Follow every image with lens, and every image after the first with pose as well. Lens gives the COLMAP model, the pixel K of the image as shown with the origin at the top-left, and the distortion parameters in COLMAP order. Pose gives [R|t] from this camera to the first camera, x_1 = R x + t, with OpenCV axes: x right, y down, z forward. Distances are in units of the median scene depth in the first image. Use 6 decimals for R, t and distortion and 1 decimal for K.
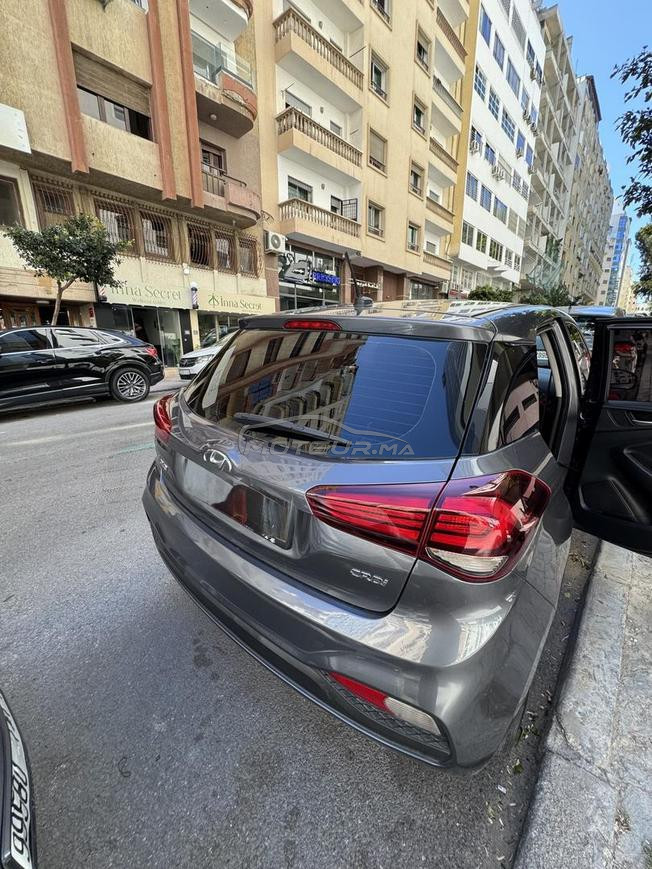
lens RADIAL K [[347.5, 0, 329.4], [0, 347.5, 435.3], [0, 0, 1]] dist [0.003445, 0.001072]
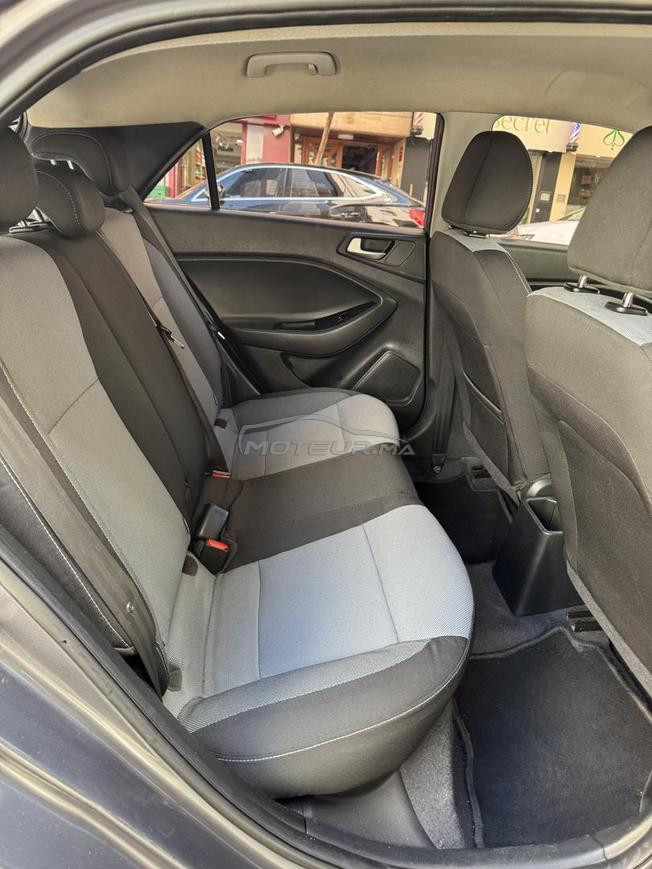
lens RADIAL K [[610.5, 0, 324.2], [0, 610.5, 430.6], [0, 0, 1]] dist [0.045759, -0.042736]
pose [[0.624147, 0.329800, -0.708288, 0.183387], [-0.291537, 0.939376, 0.180497, -0.023954], [0.724877, 0.093835, 0.682458, 0.124219]]
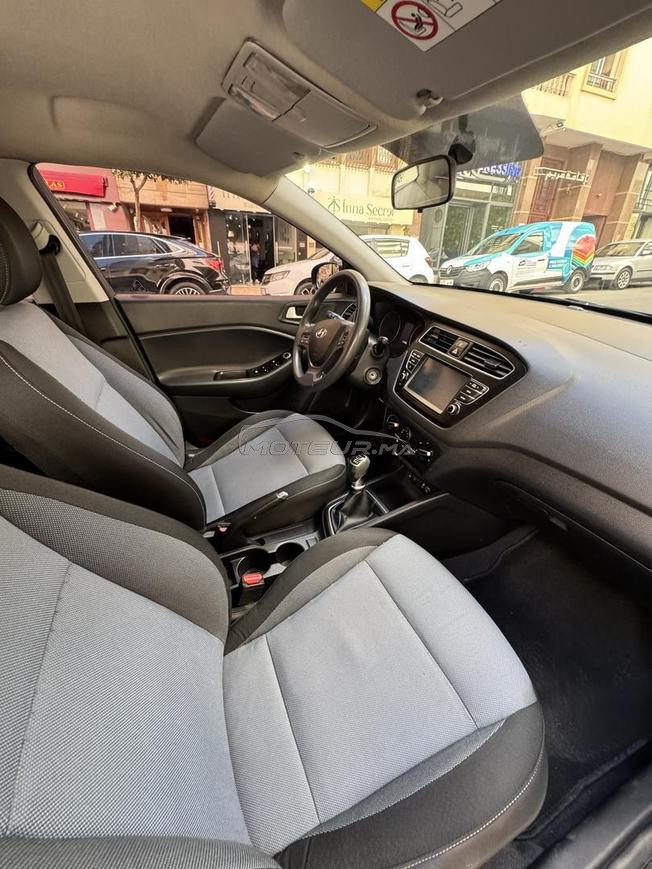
lens RADIAL K [[347.5, 0, 319.0], [0, 347.5, 427.4], [0, 0, 1]] dist [0.003445, 0.001072]
pose [[0.894862, 0.213589, -0.391920, 0.088895], [-0.137266, 0.967209, 0.213694, -0.033889], [0.424711, -0.137429, 0.894837, 0.141566]]
